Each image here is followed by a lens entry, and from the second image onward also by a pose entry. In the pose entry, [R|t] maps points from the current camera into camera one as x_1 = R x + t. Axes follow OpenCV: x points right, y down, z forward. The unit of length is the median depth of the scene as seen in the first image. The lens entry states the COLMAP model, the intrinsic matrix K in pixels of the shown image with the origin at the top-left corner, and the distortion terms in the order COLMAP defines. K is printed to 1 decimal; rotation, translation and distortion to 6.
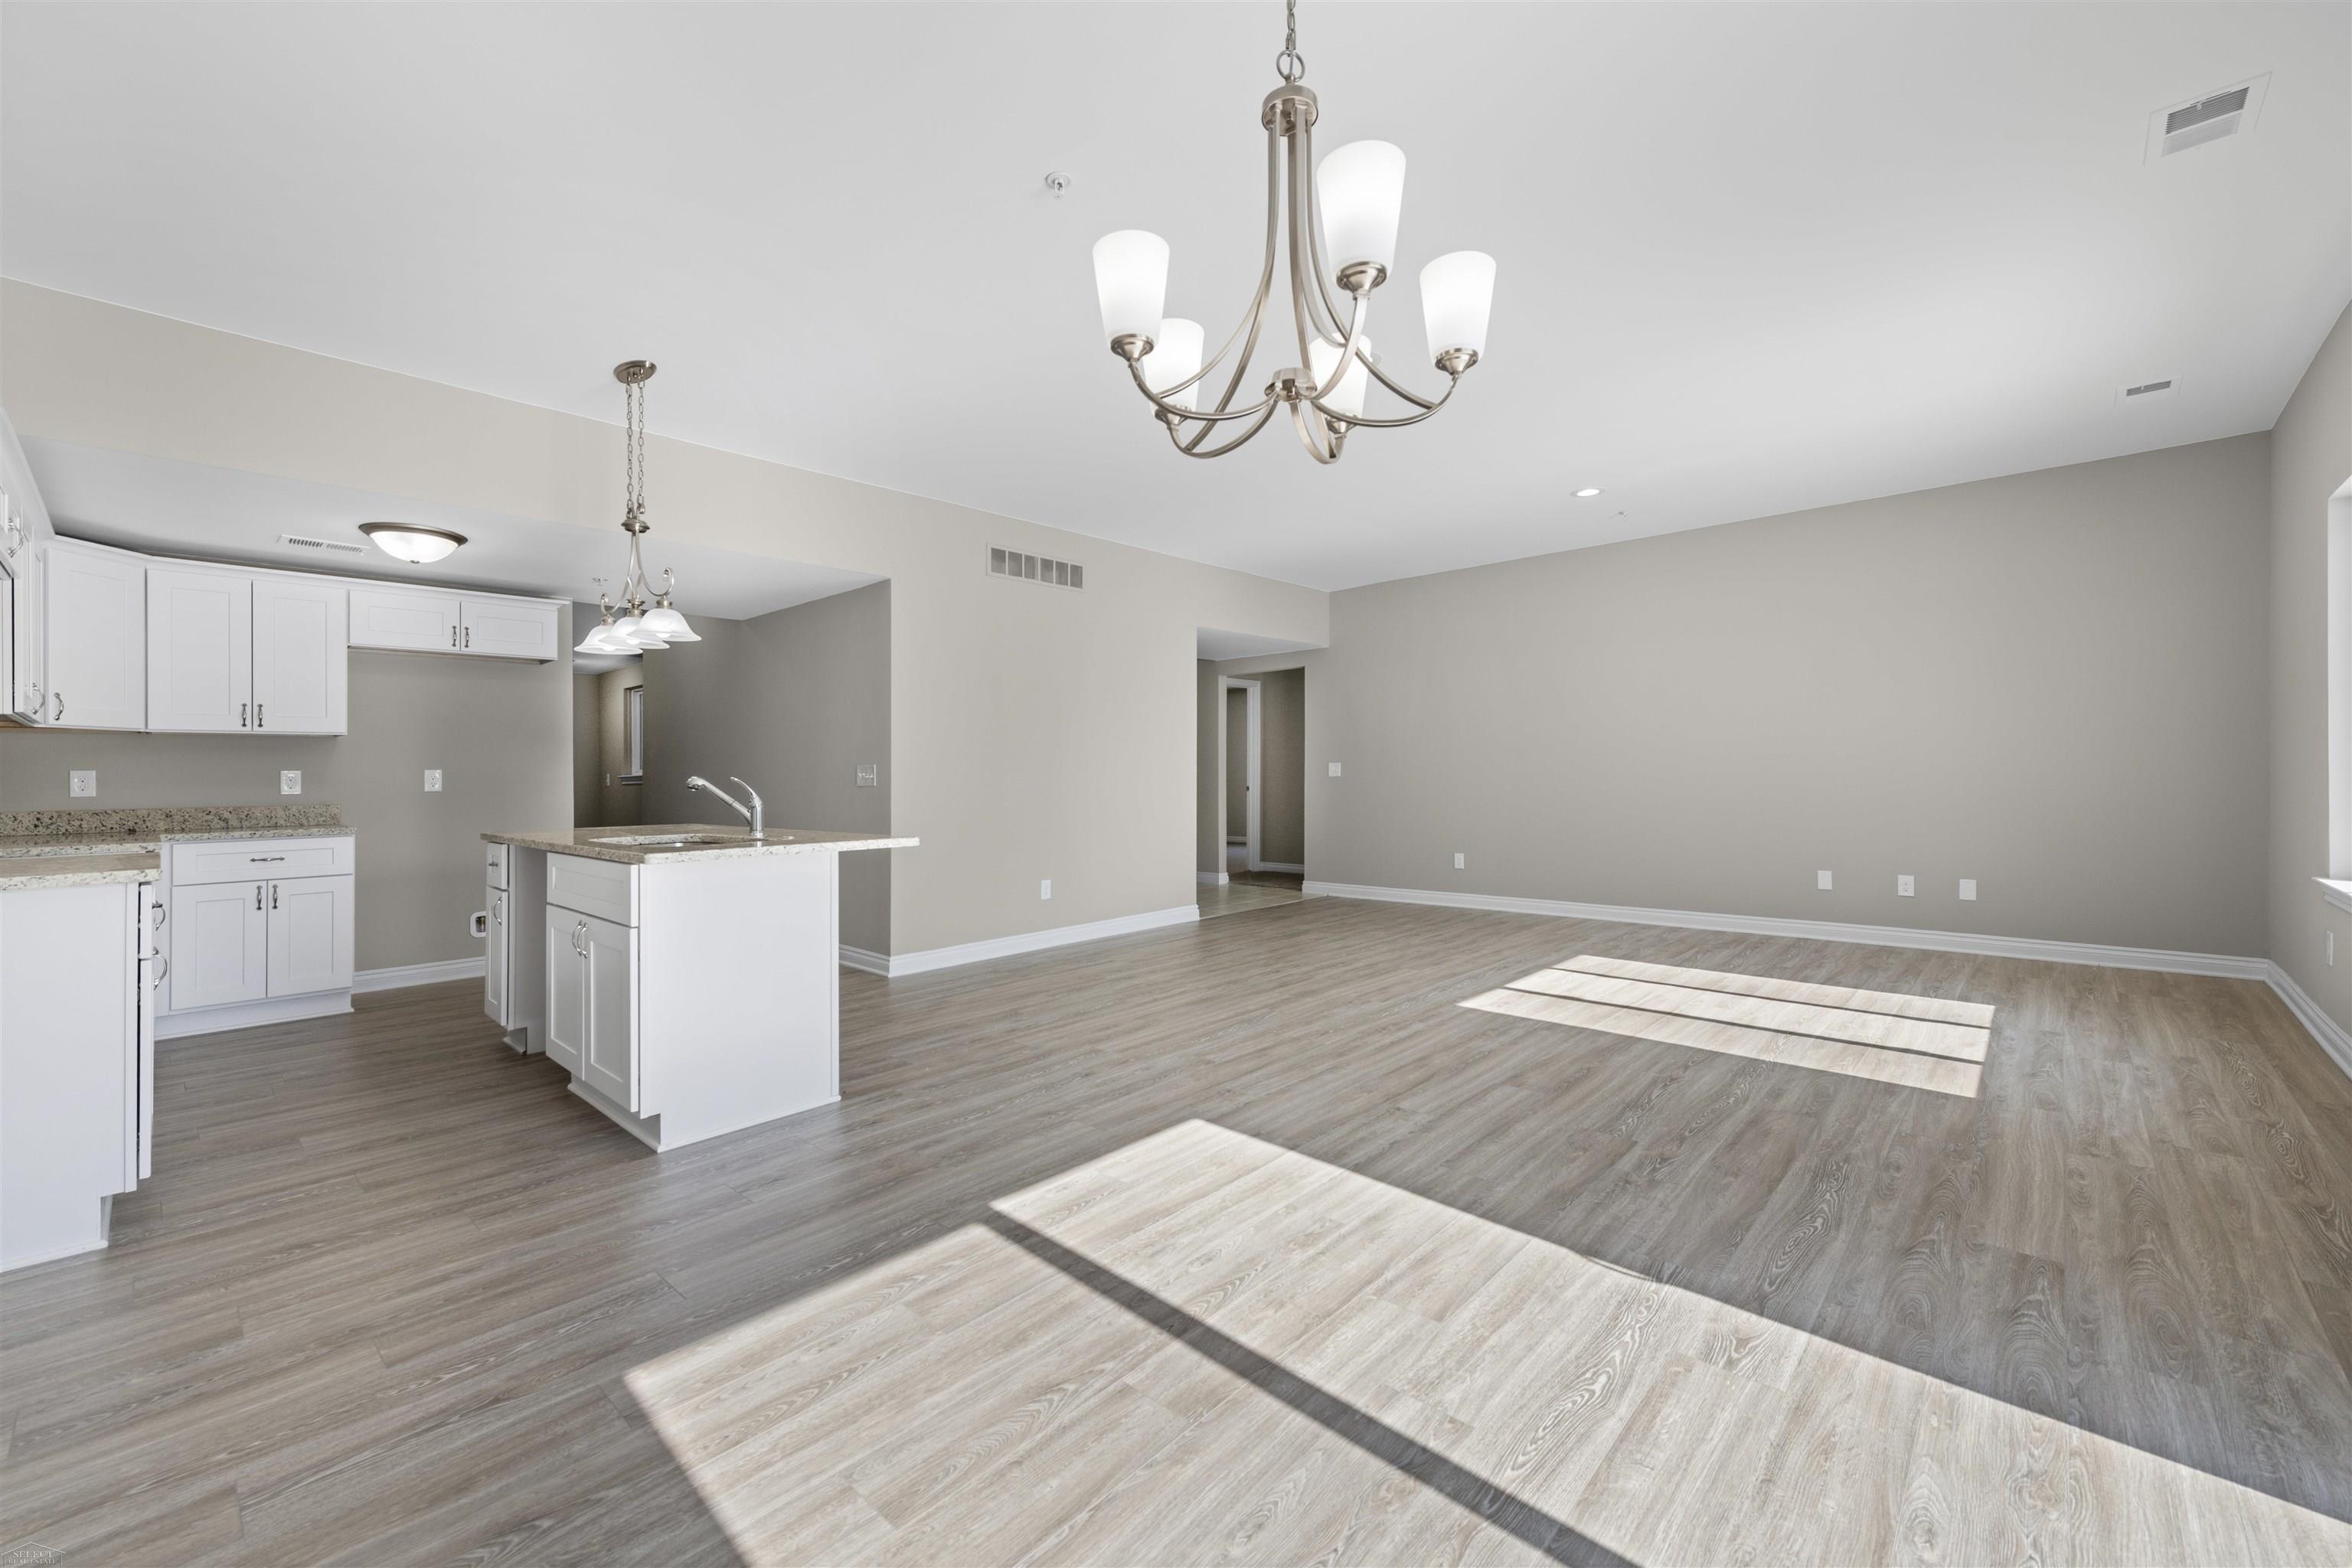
lens RADIAL K [[945.4, 0, 1187.5], [0, 945.4, 769.8], [0, 0, 1]] dist [0.002515, -0.000391]
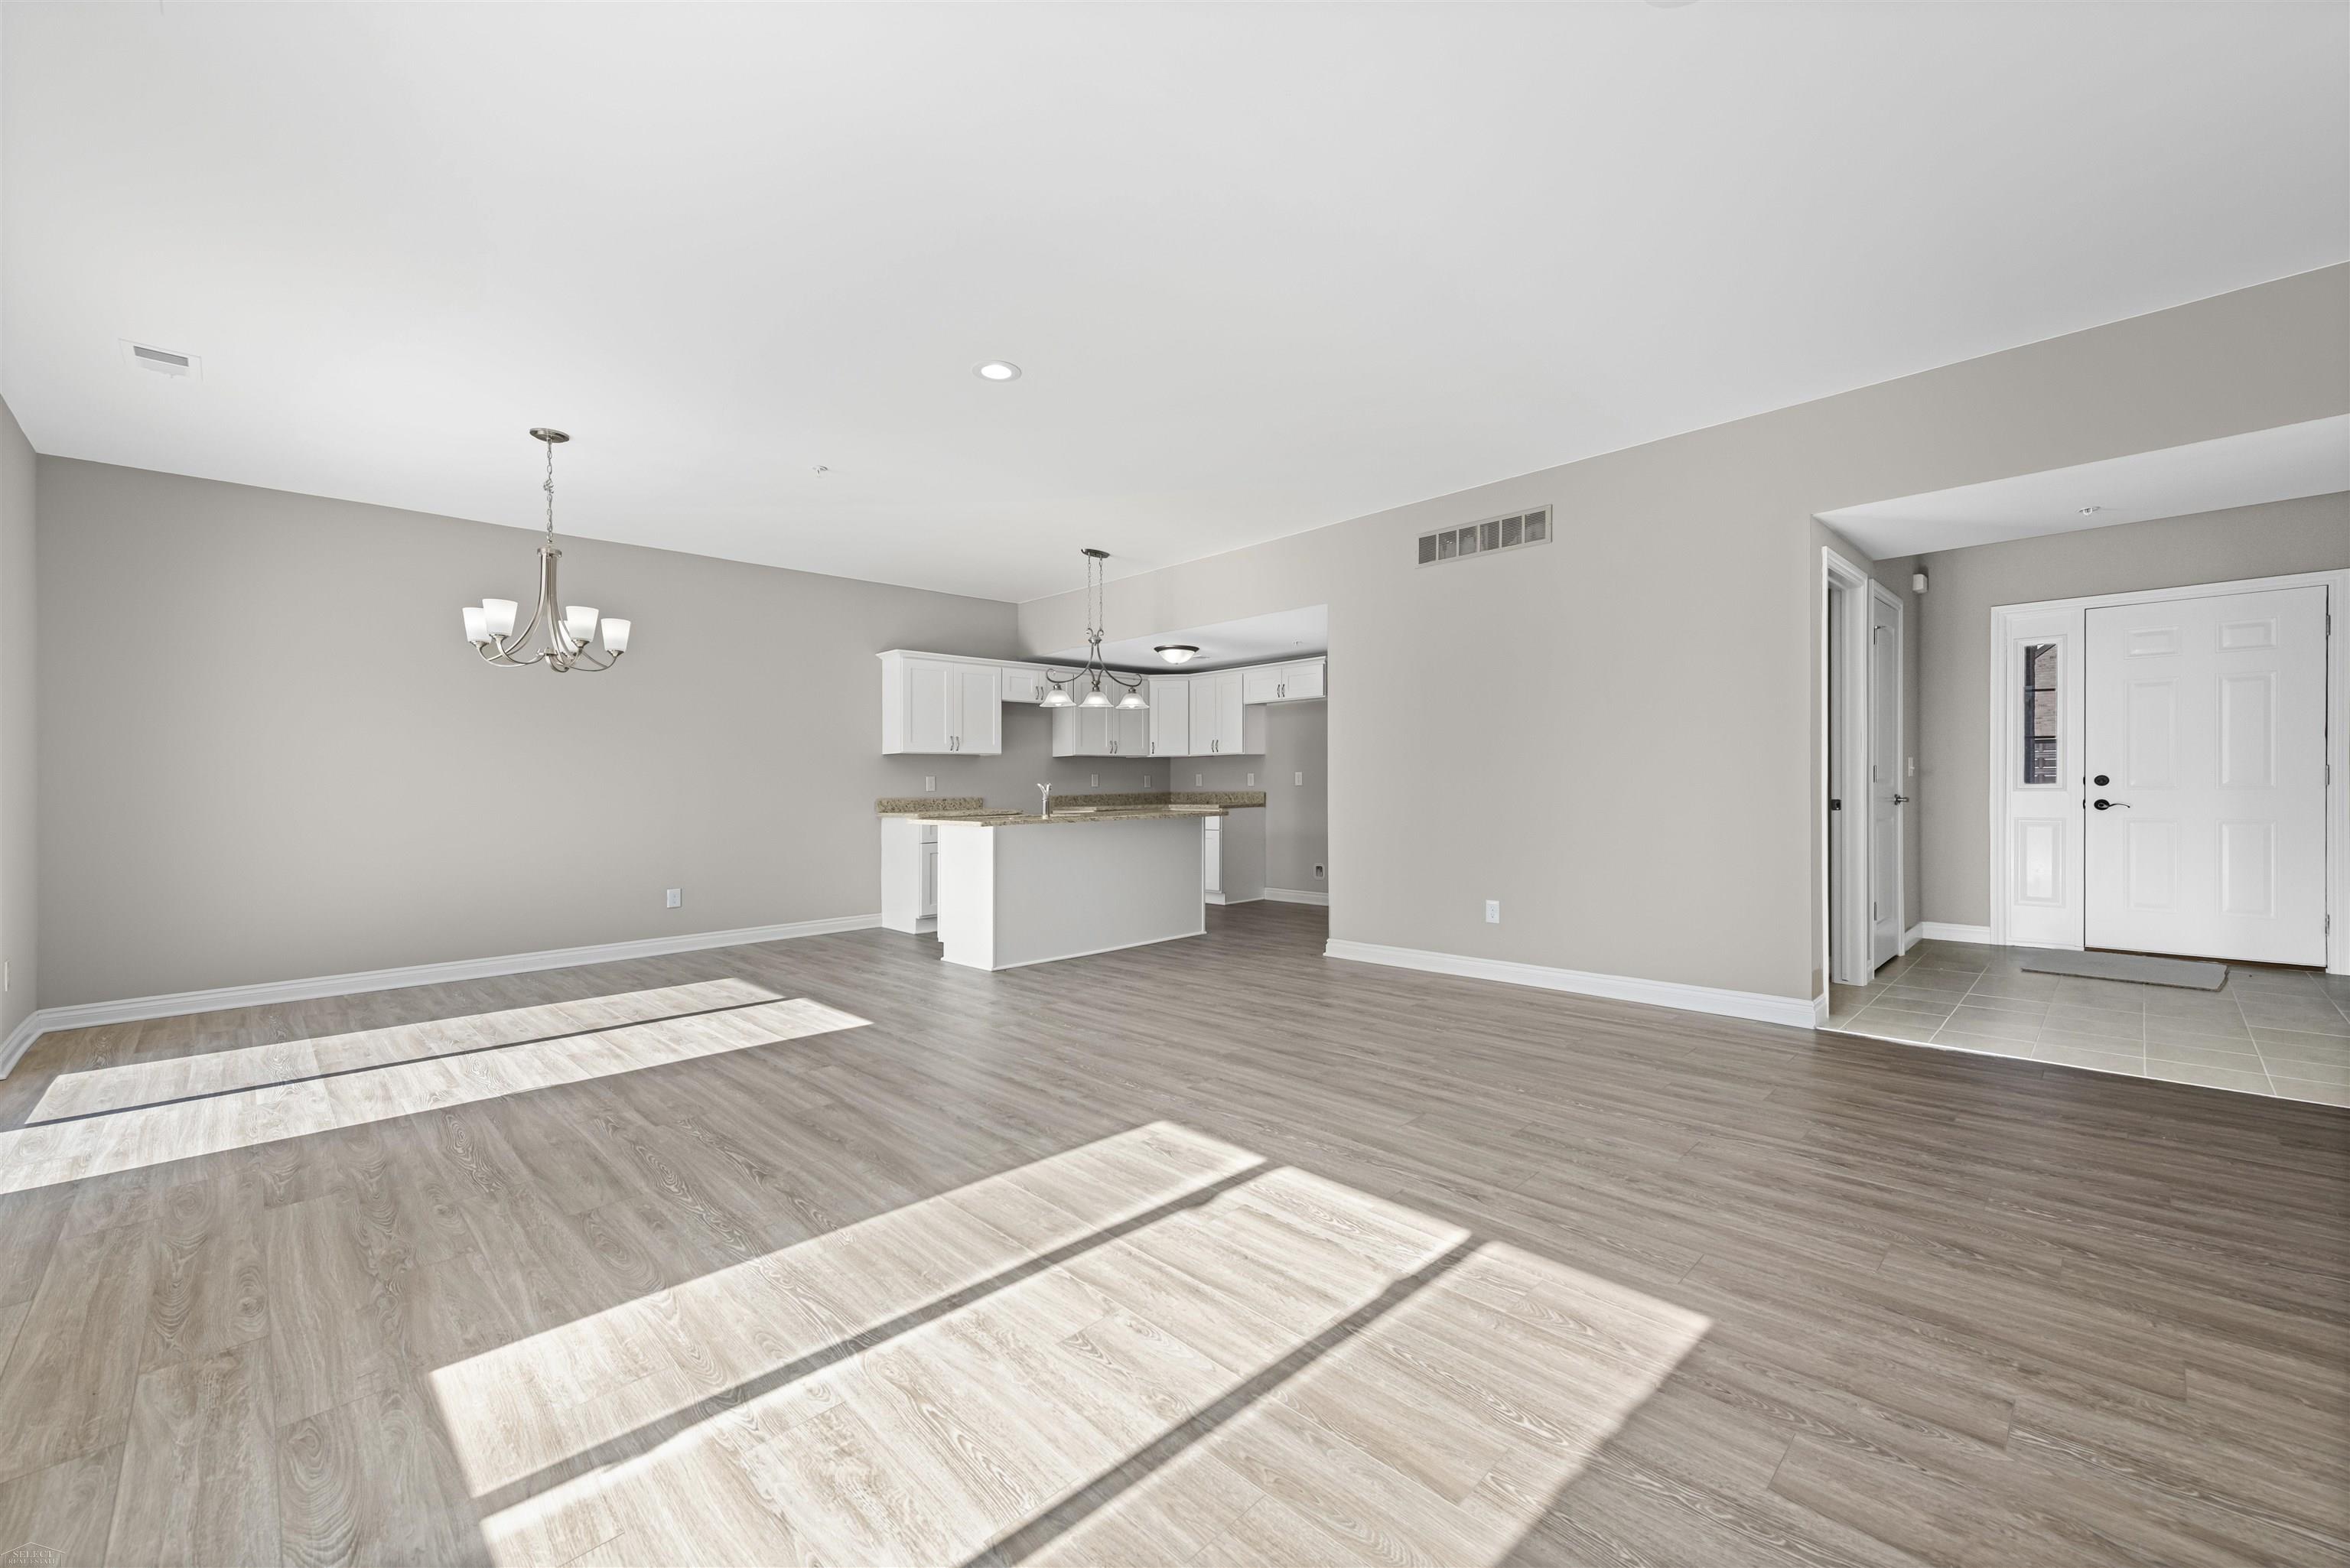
lens RADIAL K [[944.6, 0, 1186.5], [0, 944.6, 769.8], [0, 0, 1]] dist [0.002515, -0.000391]
pose [[-0.041666, 0.001728, -0.999130, 1.787897], [0.020077, 0.999798, 0.000892, -0.017661], [0.998930, -0.020023, -0.041693, 1.920823]]
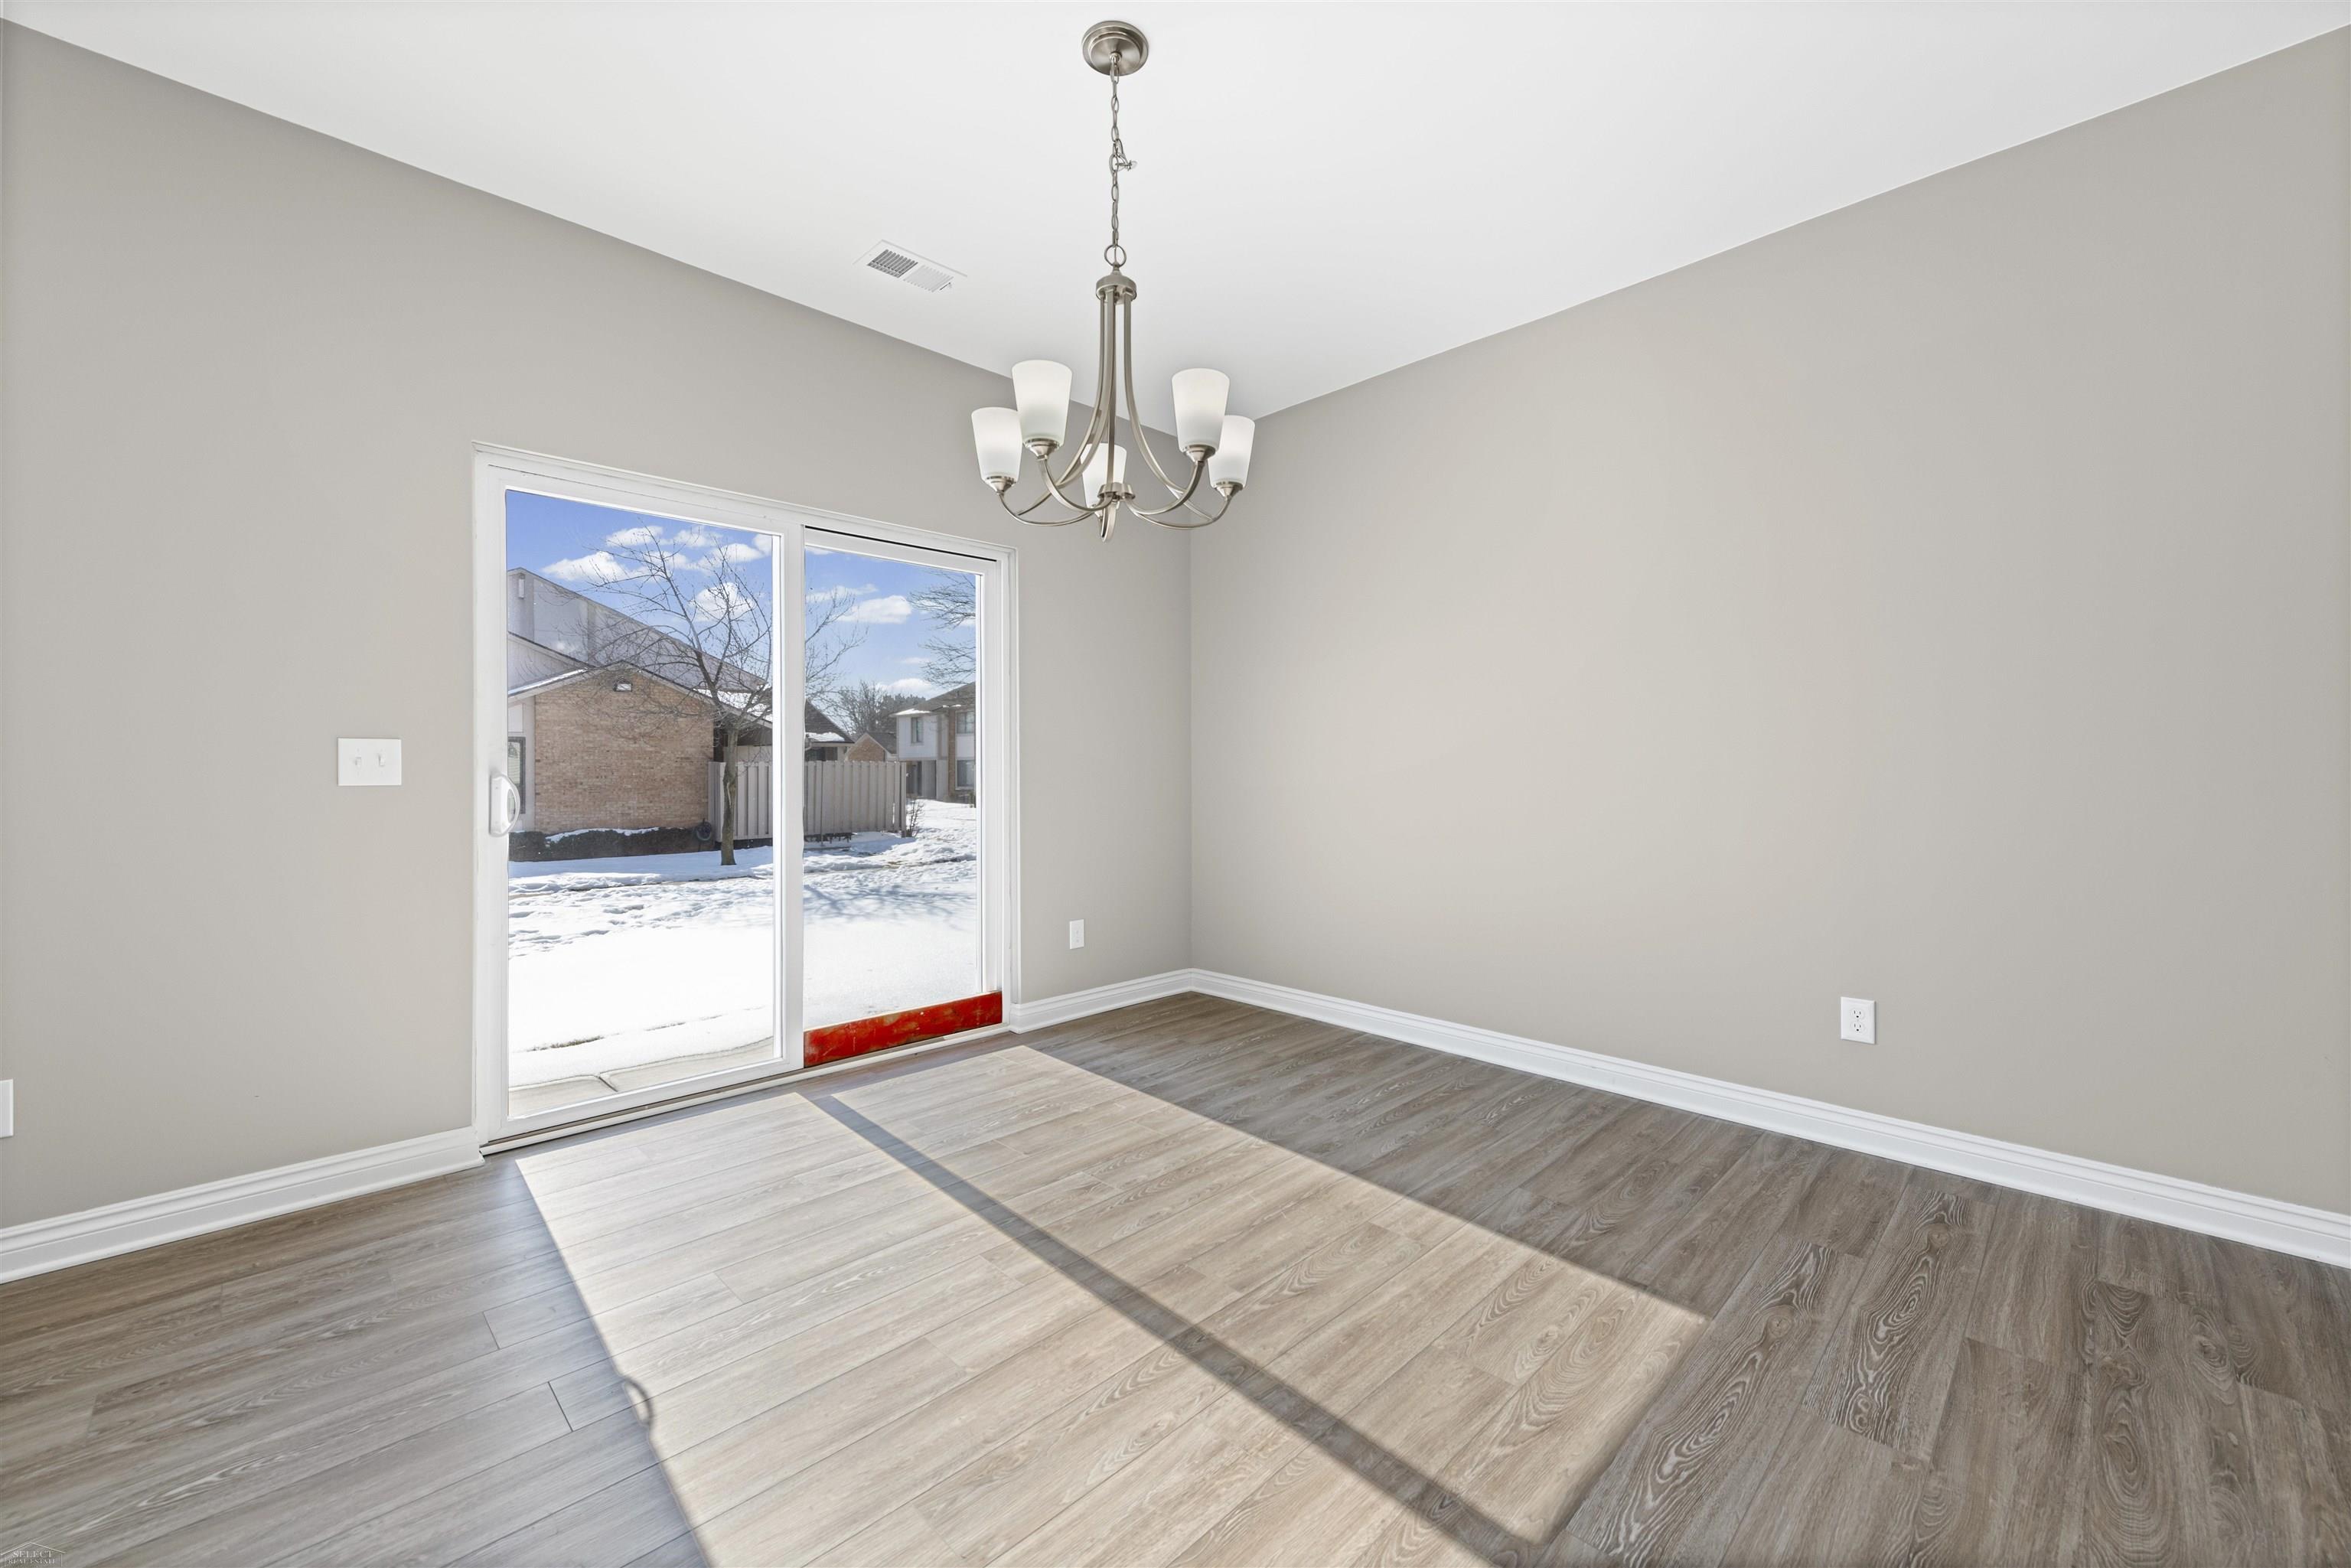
lens RADIAL K [[945.0, 0, 1187.0], [0, 945.0, 769.8], [0, 0, 1]] dist [0.002515, -0.000391]
pose [[-0.998633, 0.017856, 0.049119, -0.047887], [0.017574, 0.999826, -0.006182, 0.006284], [-0.049221, -0.005310, -0.998774, 1.517602]]
